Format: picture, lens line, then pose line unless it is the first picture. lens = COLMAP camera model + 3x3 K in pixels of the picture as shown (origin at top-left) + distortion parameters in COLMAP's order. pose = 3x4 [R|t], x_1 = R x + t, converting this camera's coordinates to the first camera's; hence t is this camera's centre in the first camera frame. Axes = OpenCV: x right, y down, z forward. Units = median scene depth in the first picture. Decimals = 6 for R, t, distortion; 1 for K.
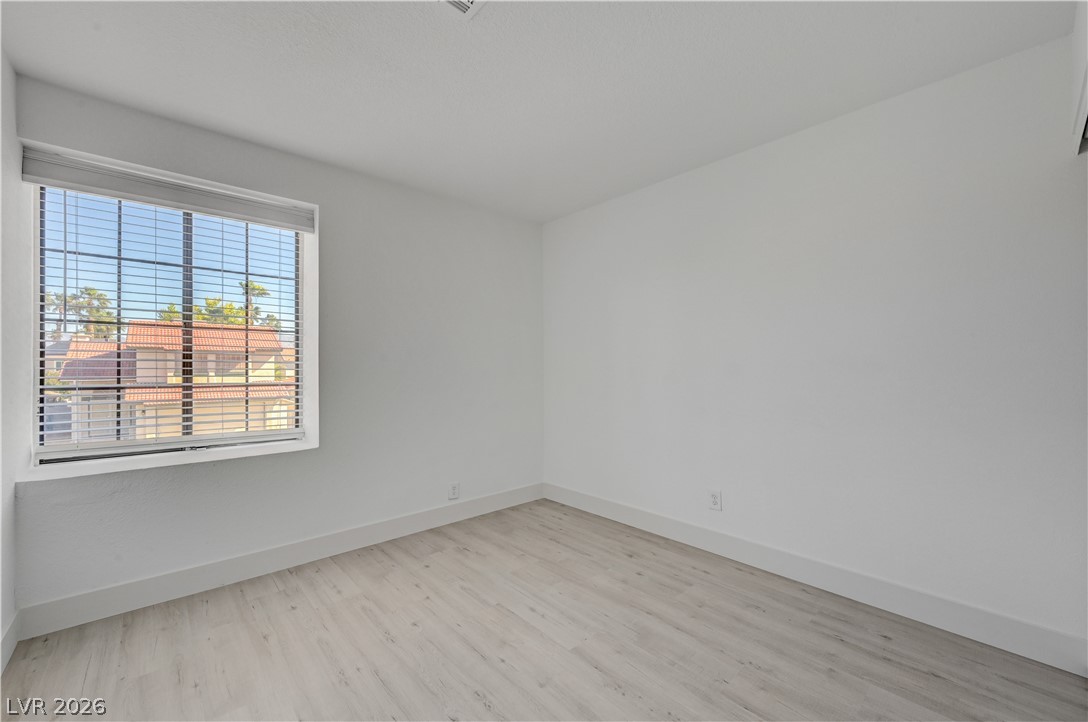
lens RADIAL K [[435.1, 0, 542.6], [0, 435.1, 367.5], [0, 0, 1]] dist [-0.002781, -0.000219]
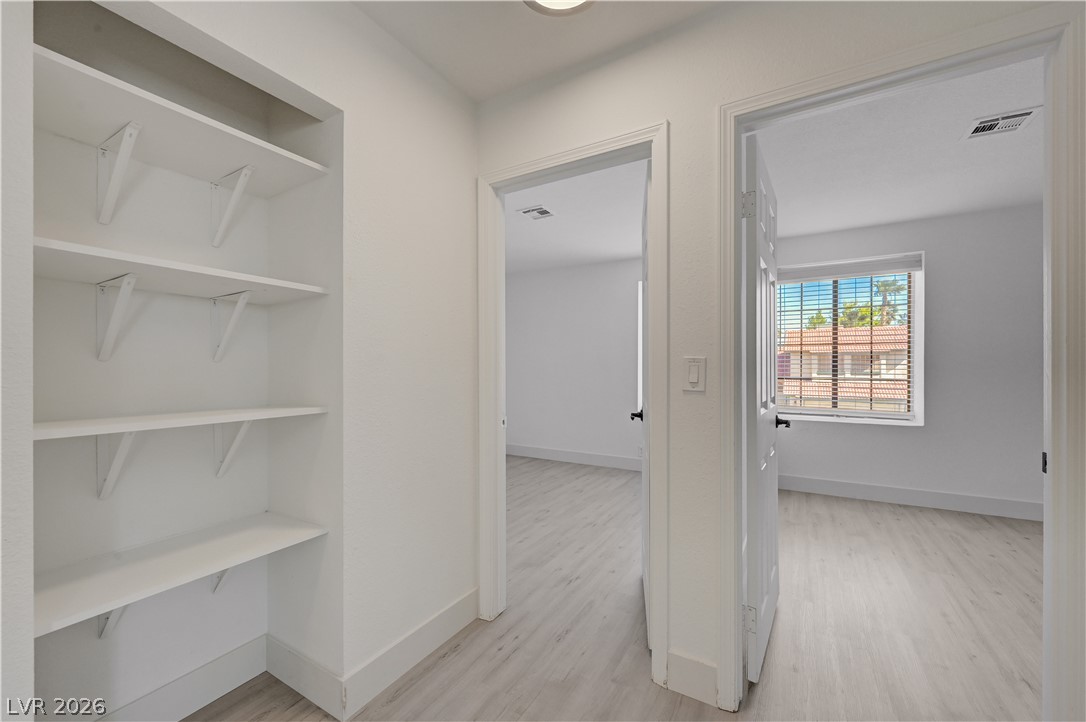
lens RADIAL K [[434.3, 0, 541.6], [0, 434.3, 367.5], [0, 0, 1]] dist [-0.002781, -0.000219]
pose [[0.301536, 0.004006, -0.953446, 0.432470], [-0.000822, 0.999992, 0.003942, -0.007068], [0.953455, -0.000405, 0.301537, -0.576787]]
